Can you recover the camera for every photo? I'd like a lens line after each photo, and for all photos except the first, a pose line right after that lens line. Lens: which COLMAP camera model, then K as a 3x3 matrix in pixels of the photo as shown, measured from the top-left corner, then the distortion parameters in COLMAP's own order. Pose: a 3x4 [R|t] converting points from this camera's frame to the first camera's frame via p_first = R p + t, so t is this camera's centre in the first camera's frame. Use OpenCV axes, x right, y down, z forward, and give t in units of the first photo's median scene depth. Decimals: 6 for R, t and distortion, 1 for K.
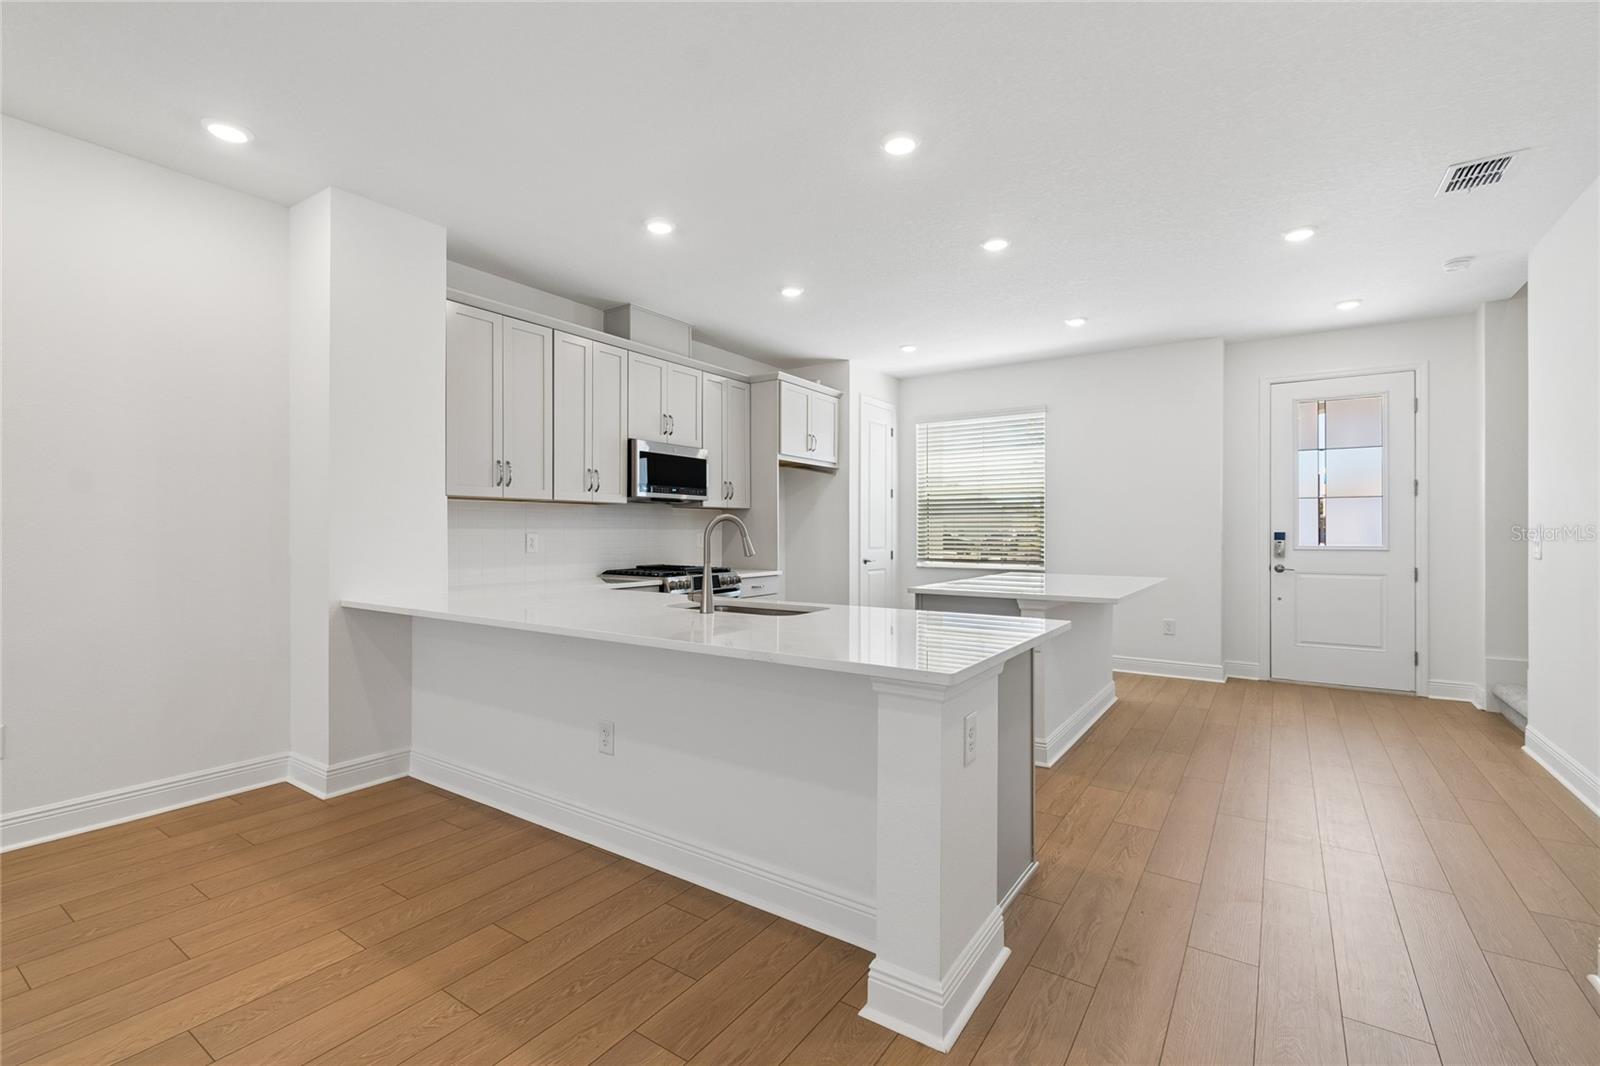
lens RADIAL K [[708.3, 0, 800.0], [0, 708.3, 533.0], [0, 0, 1]] dist [-0.001433, 0.000057]
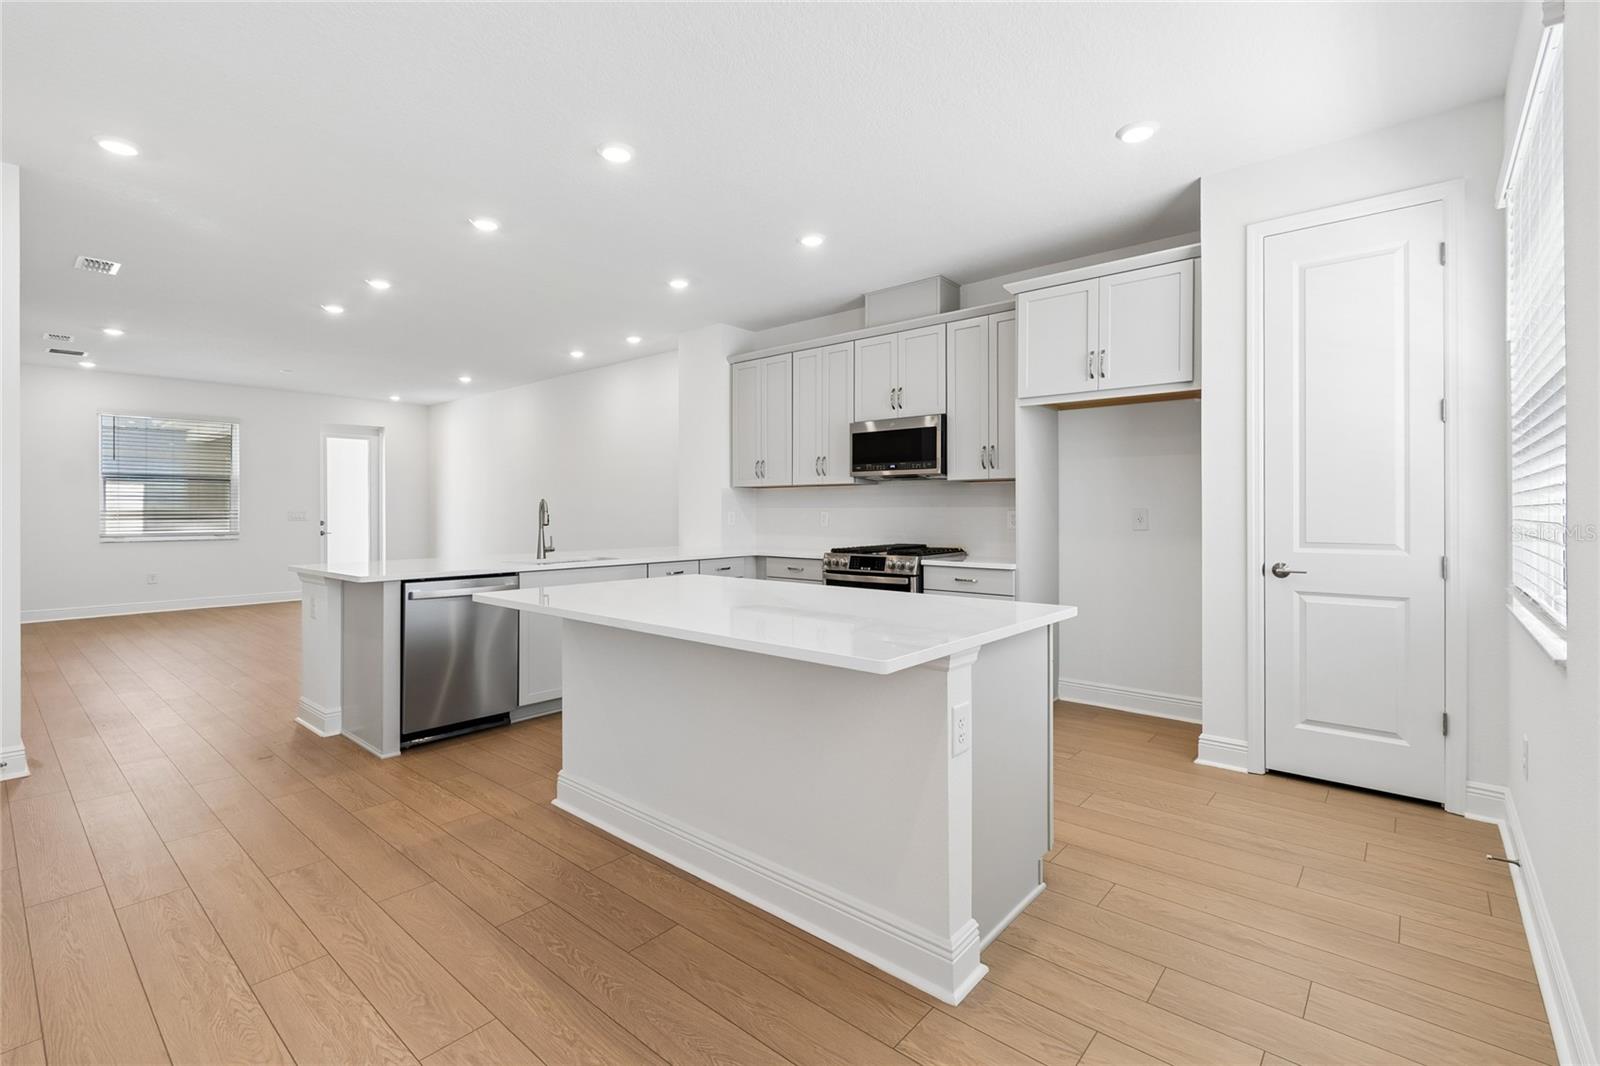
lens RADIAL K [[720.6, 0, 788.9], [0, 720.6, 513.5], [0, 0, 1]] dist [-0.001024, 0.000083]
pose [[-0.122084, 0.002543, -0.992517, 0.768954], [-0.001096, 0.999996, 0.002697, 0.000936], [0.992519, 0.001417, -0.122080, 0.931305]]
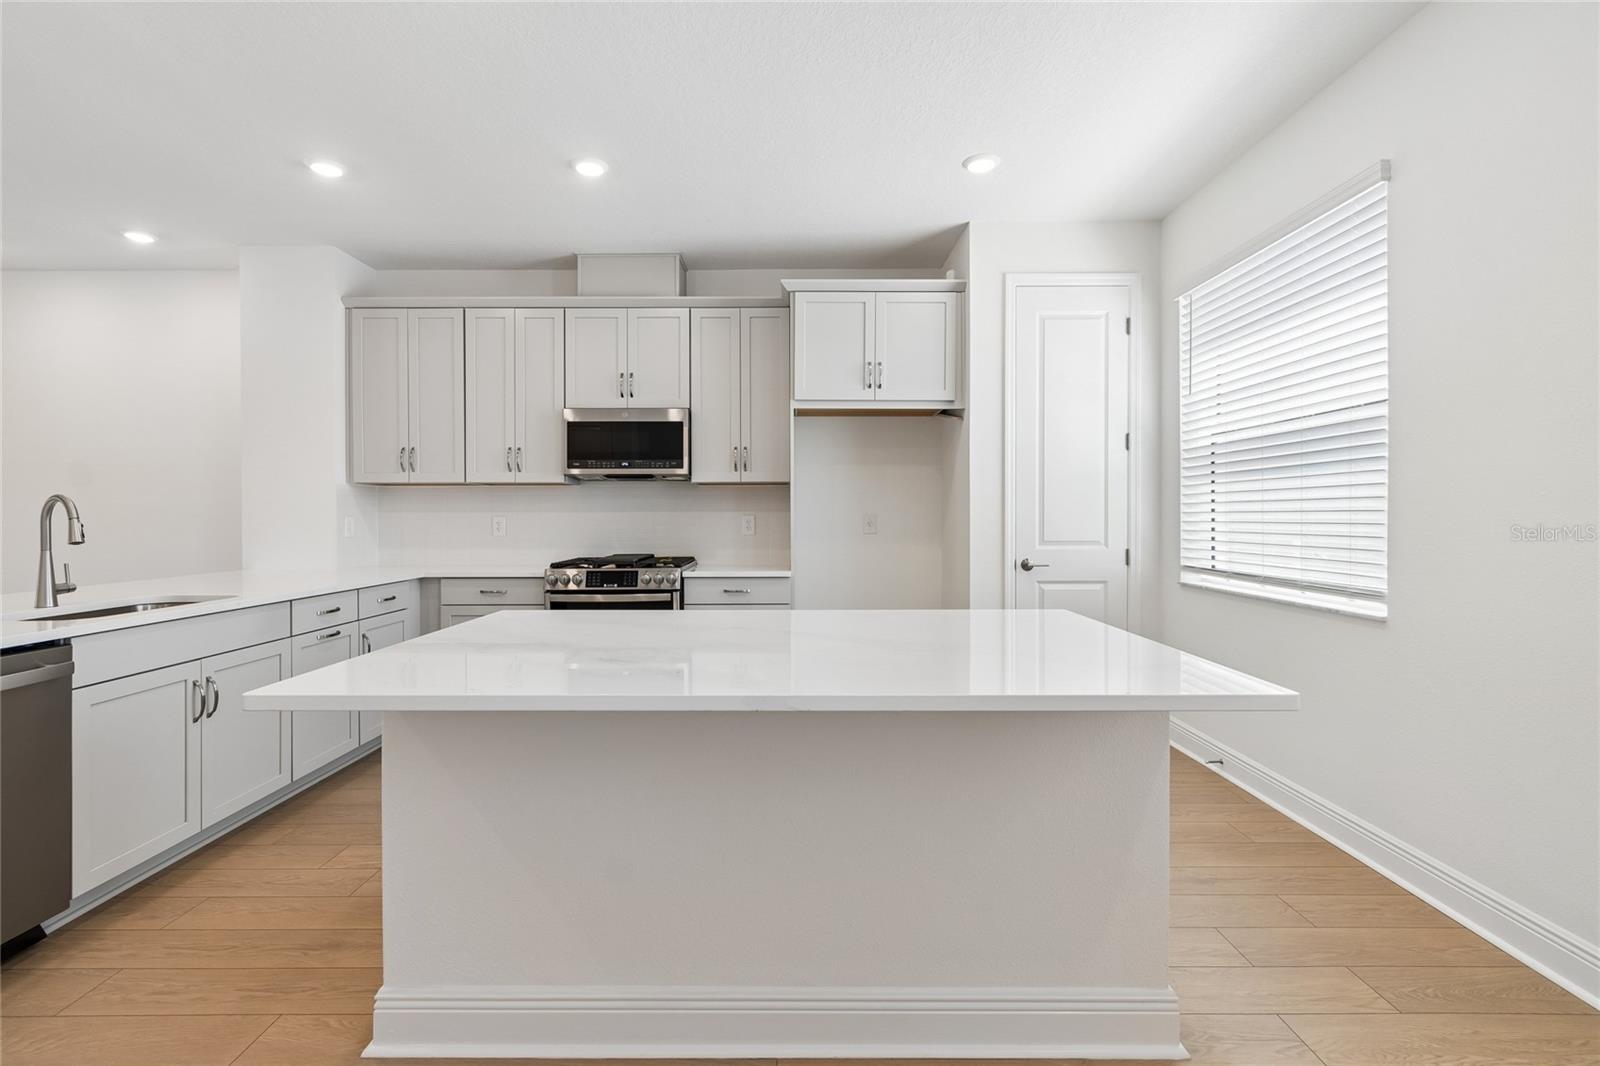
lens RADIAL K [[714.1, 0, 797.1], [0, 714.1, 521.3], [0, 0, 1]] dist [-0.000325, 0.000125]
pose [[0.562111, 0.003419, -0.827055, 0.587093], [0.000601, 0.999990, 0.004542, 0.002307], [0.827061, -0.003050, 0.562103, 0.665481]]
